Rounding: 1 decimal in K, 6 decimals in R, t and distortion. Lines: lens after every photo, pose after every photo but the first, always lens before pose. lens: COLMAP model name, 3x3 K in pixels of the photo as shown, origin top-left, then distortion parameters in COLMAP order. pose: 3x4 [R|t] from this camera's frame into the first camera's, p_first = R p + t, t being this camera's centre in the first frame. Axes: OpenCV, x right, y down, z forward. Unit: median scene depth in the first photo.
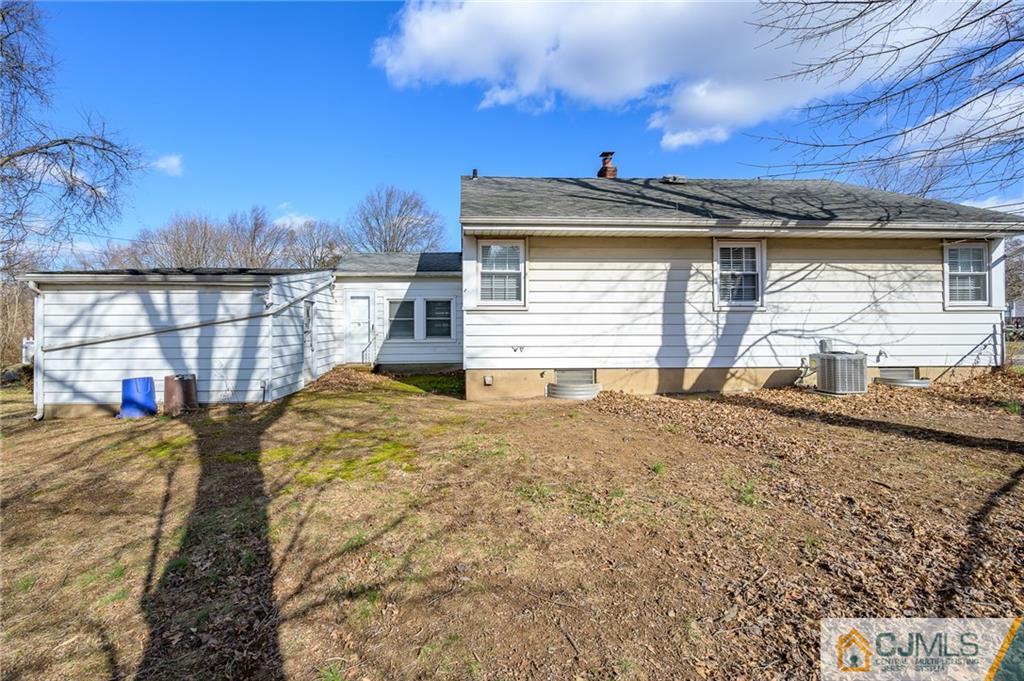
lens RADIAL K [[410.3, 0, 495.1], [0, 410.3, 349.6], [0, 0, 1]] dist [-0.000041, -0.000059]
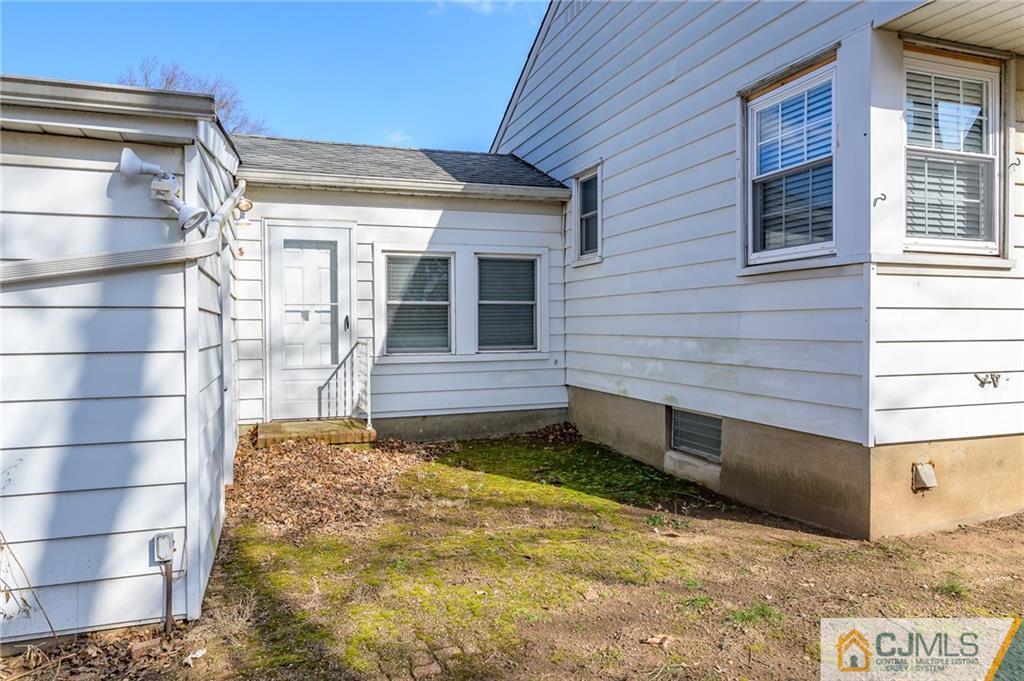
lens RADIAL K [[644.4, 0, 511.7], [0, 644.4, 370.2], [0, 0, 1]] dist [-0.002645, -0.000289]
pose [[0.960466, -0.019981, 0.277680, -0.474364], [0.018246, 0.999795, 0.008832, -0.020874], [-0.277800, -0.003416, 0.960633, 0.575593]]
